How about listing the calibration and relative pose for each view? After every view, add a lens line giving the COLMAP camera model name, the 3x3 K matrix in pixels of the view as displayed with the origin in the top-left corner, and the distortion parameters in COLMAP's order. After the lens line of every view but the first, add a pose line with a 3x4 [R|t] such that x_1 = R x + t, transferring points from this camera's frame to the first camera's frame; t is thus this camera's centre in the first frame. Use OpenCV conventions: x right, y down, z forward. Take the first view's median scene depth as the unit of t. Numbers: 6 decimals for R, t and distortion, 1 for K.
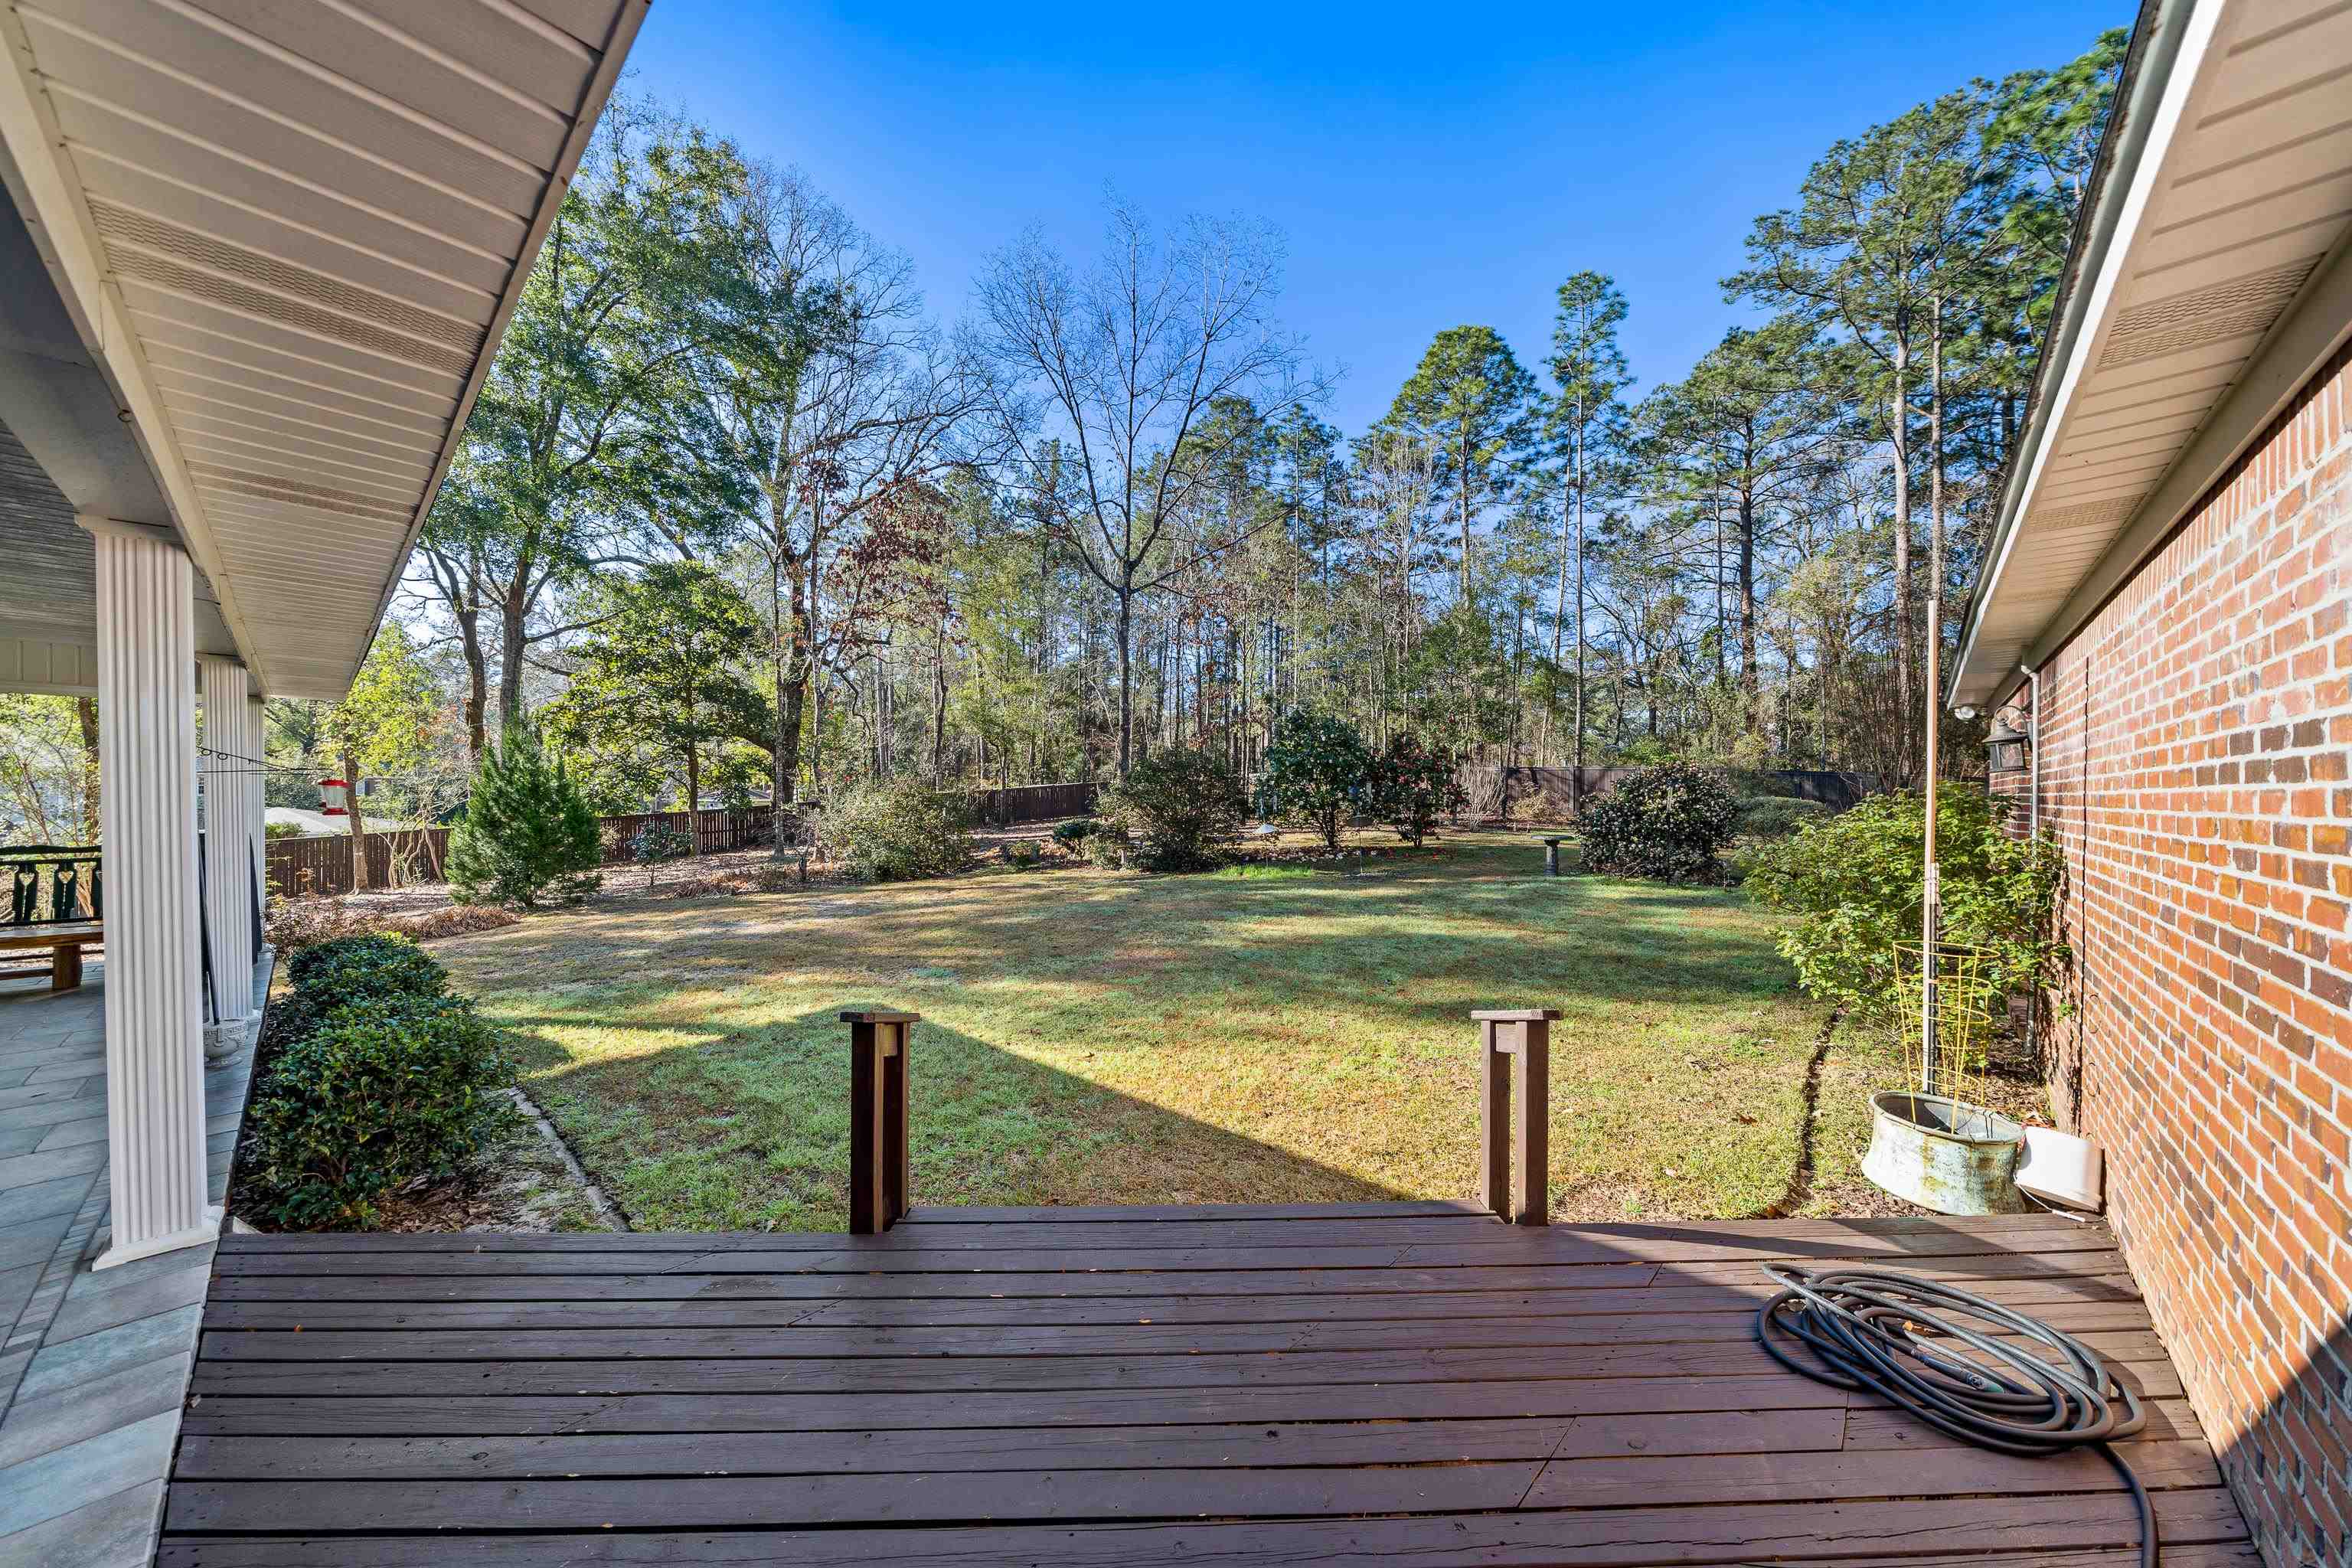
lens RADIAL K [[812.9, 0, 1168.6], [0, 812.9, 791.8], [0, 0, 1]] dist [-0.001869, -0.000171]
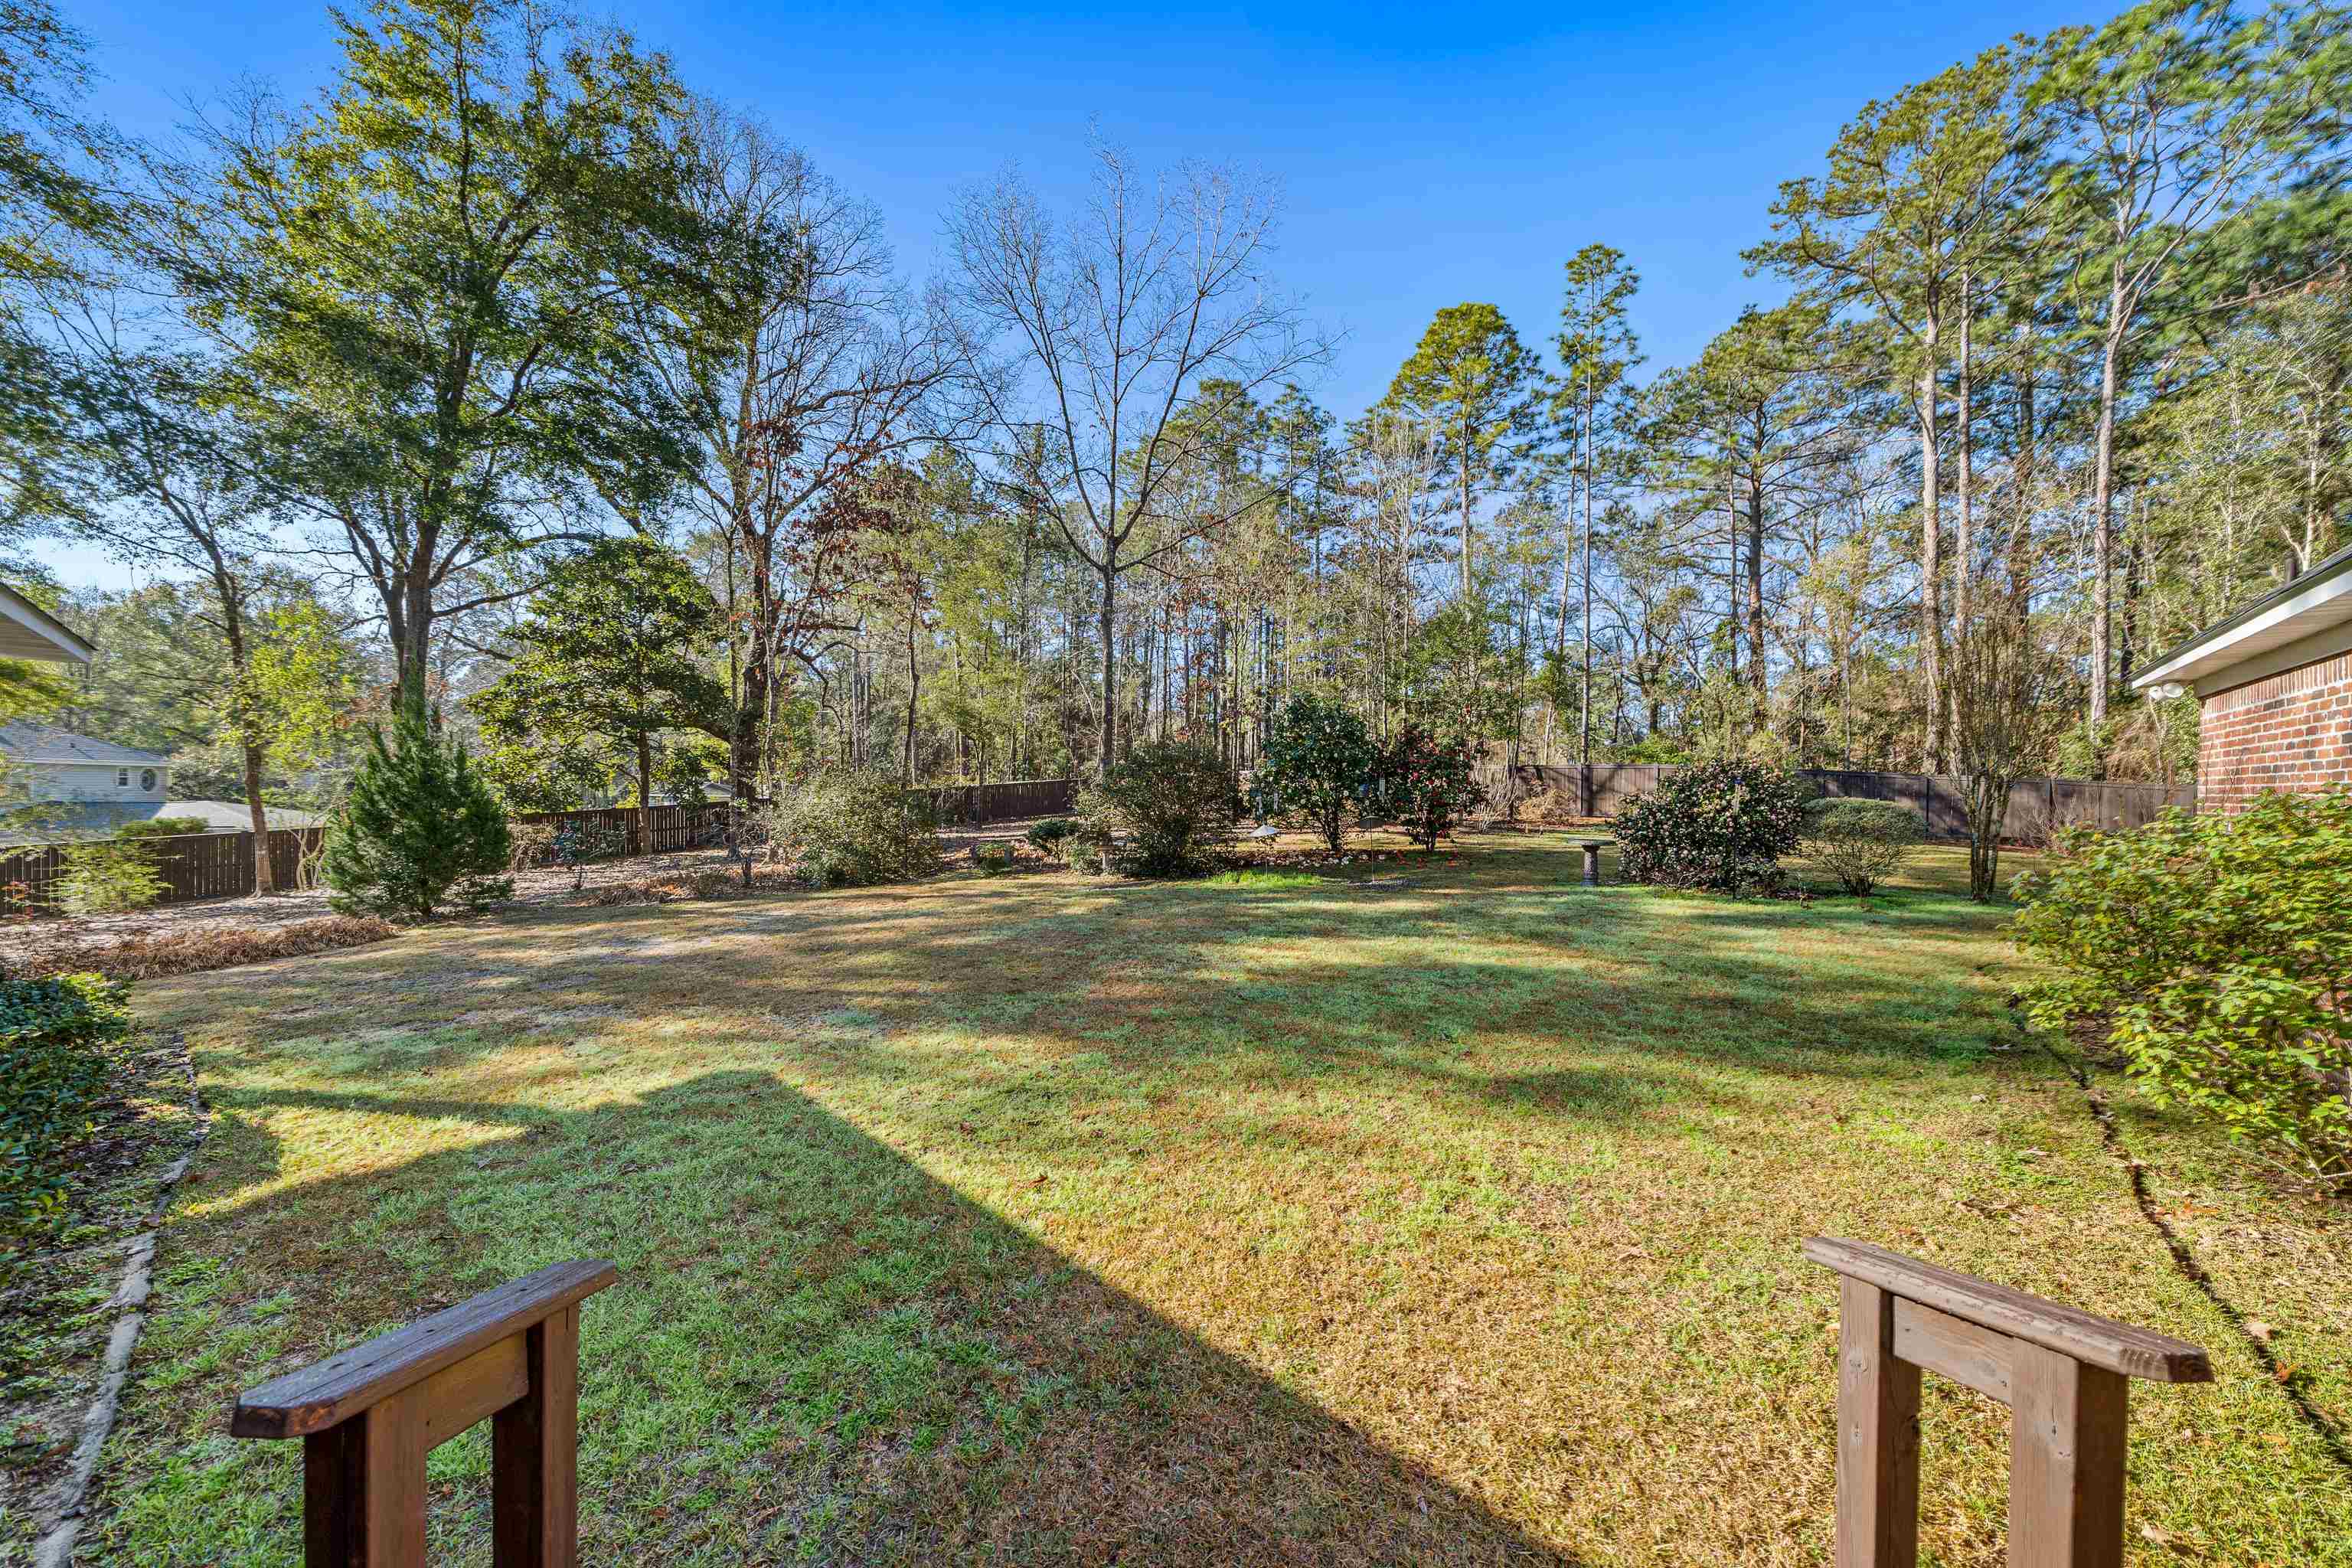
lens RADIAL K [[812.9, 0, 1168.6], [0, 812.9, 791.8], [0, 0, 1]] dist [-0.001869, -0.000171]
pose [[0.999825, 0.005189, 0.017957, -0.001114], [-0.005240, 0.999982, 0.002786, 0.000836], [-0.017942, -0.002879, 0.999835, 0.071614]]
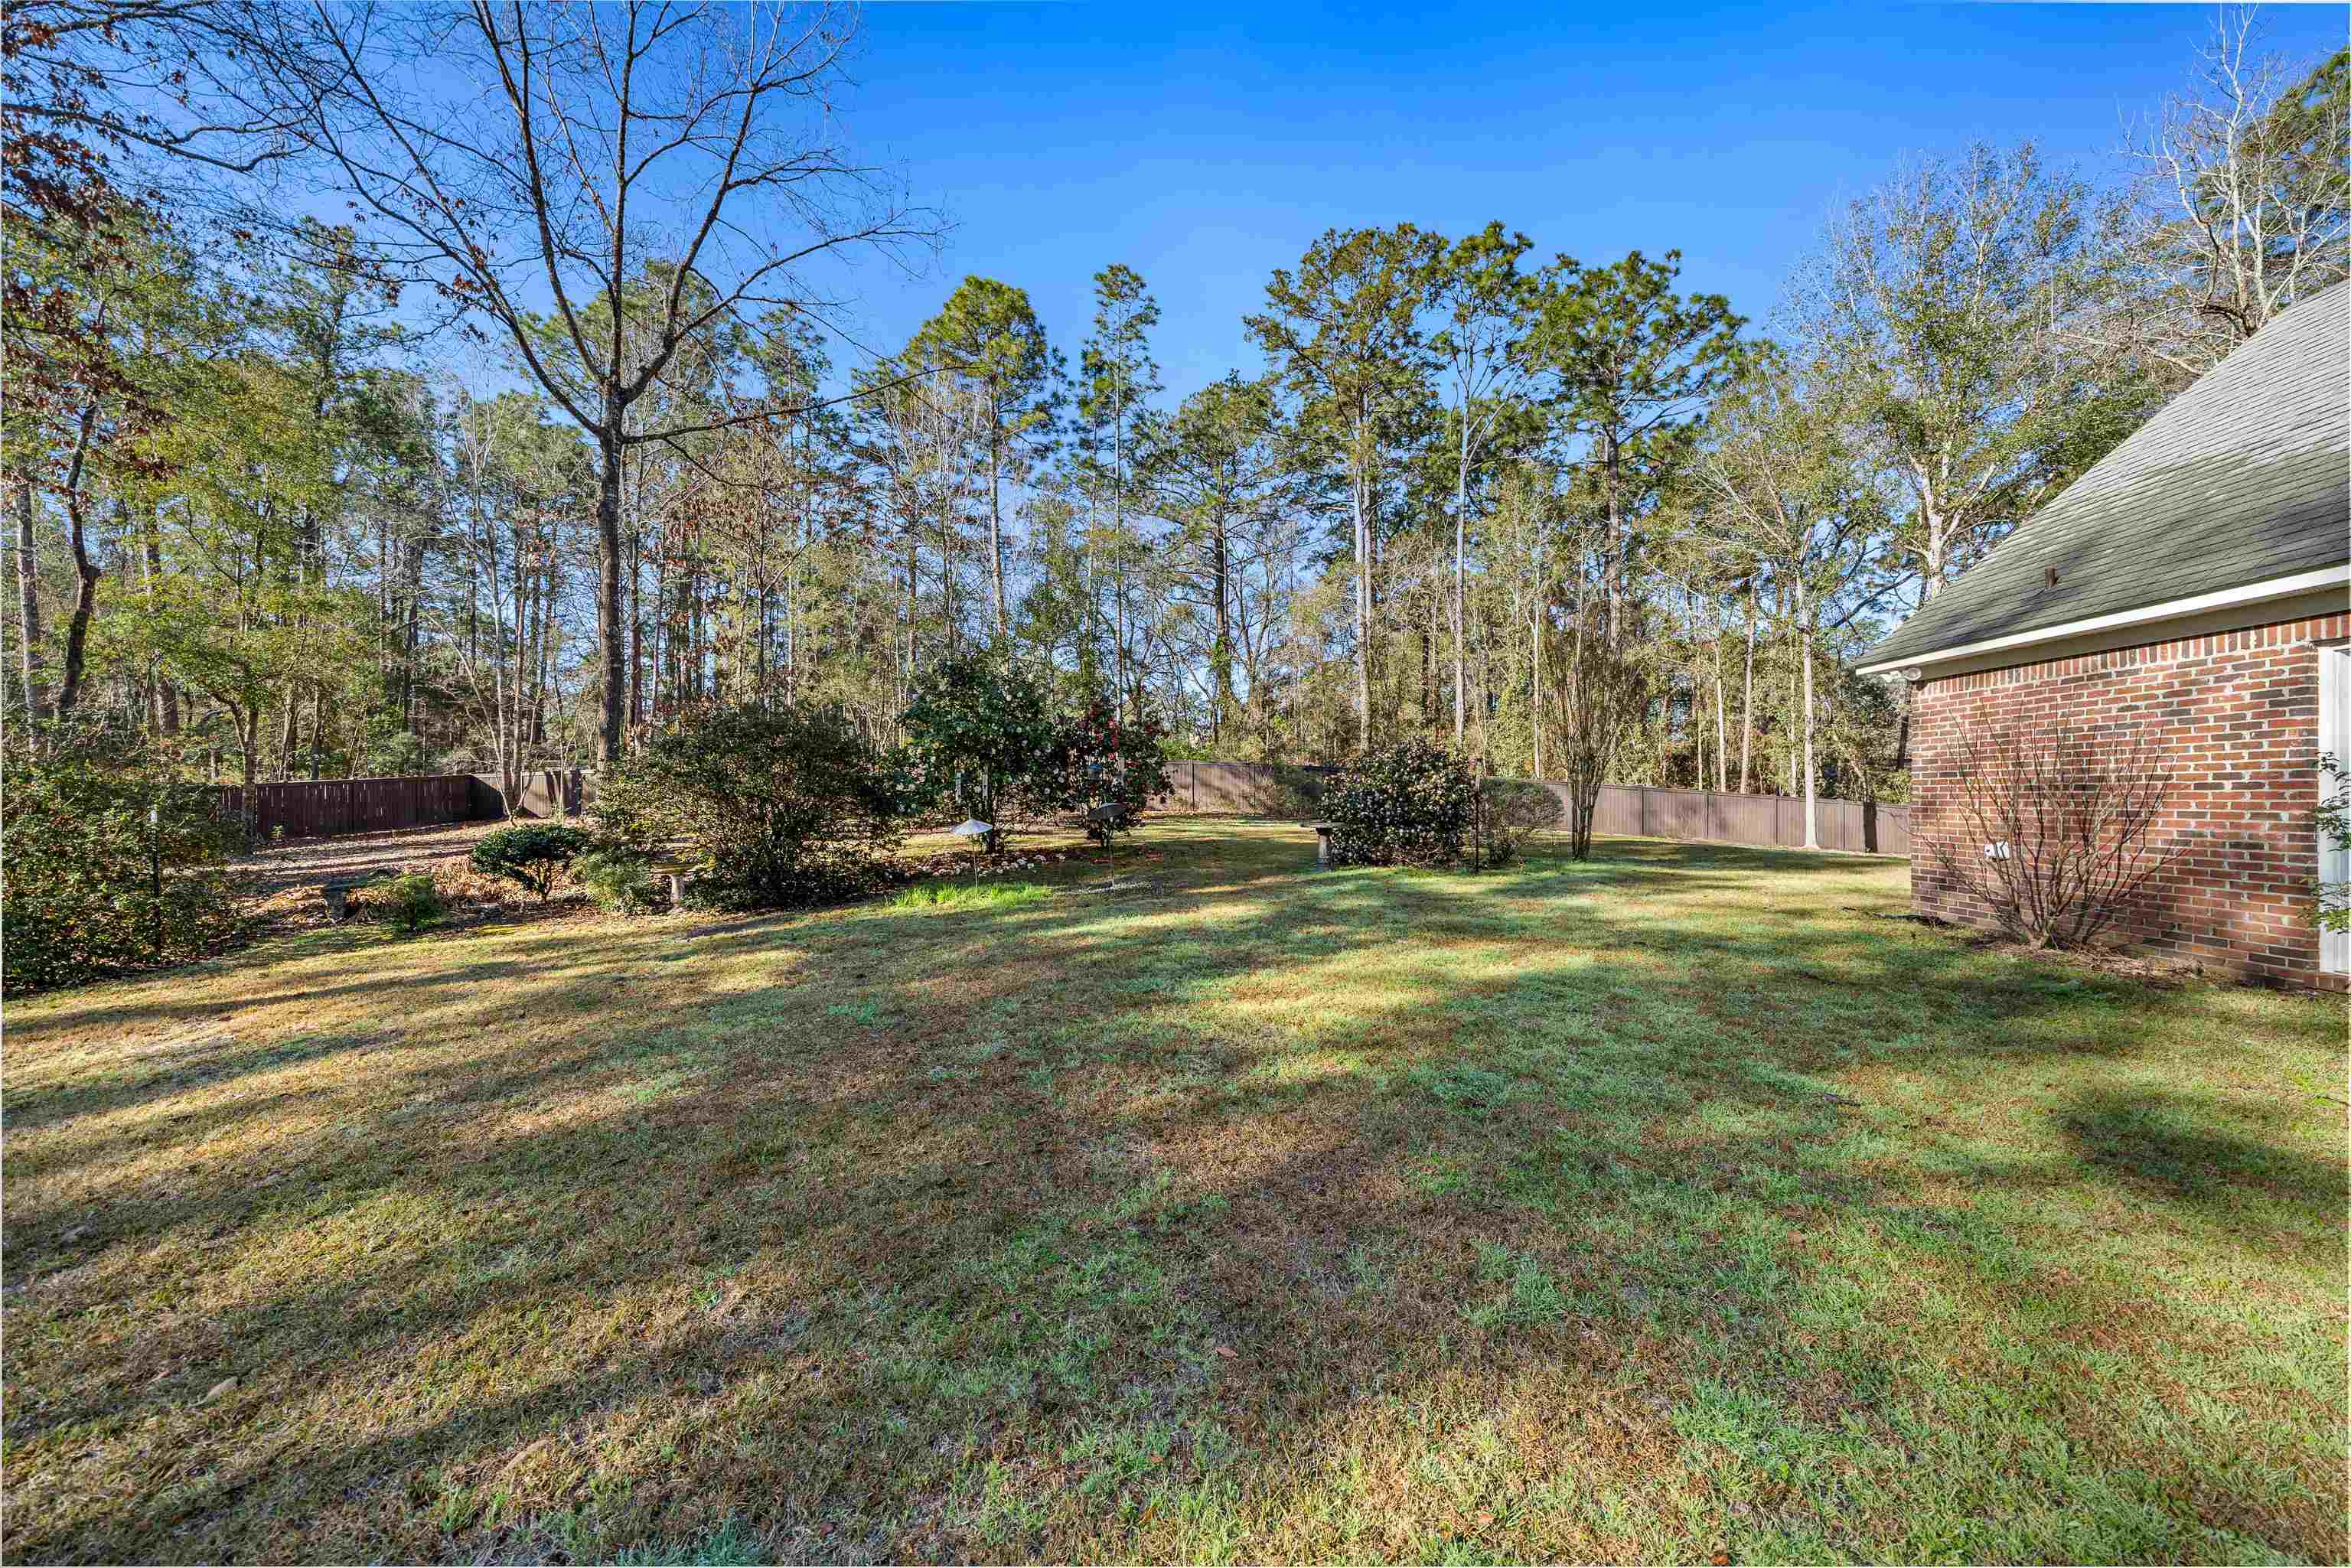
lens RADIAL K [[812.5, 0, 1168.1], [0, 812.5, 791.8], [0, 0, 1]] dist [-0.001869, -0.000171]
pose [[0.770345, -0.001837, 0.637624, -0.103102], [0.006621, 0.999965, -0.005118, 0.013970], [-0.637592, 0.008164, 0.770331, 0.258185]]
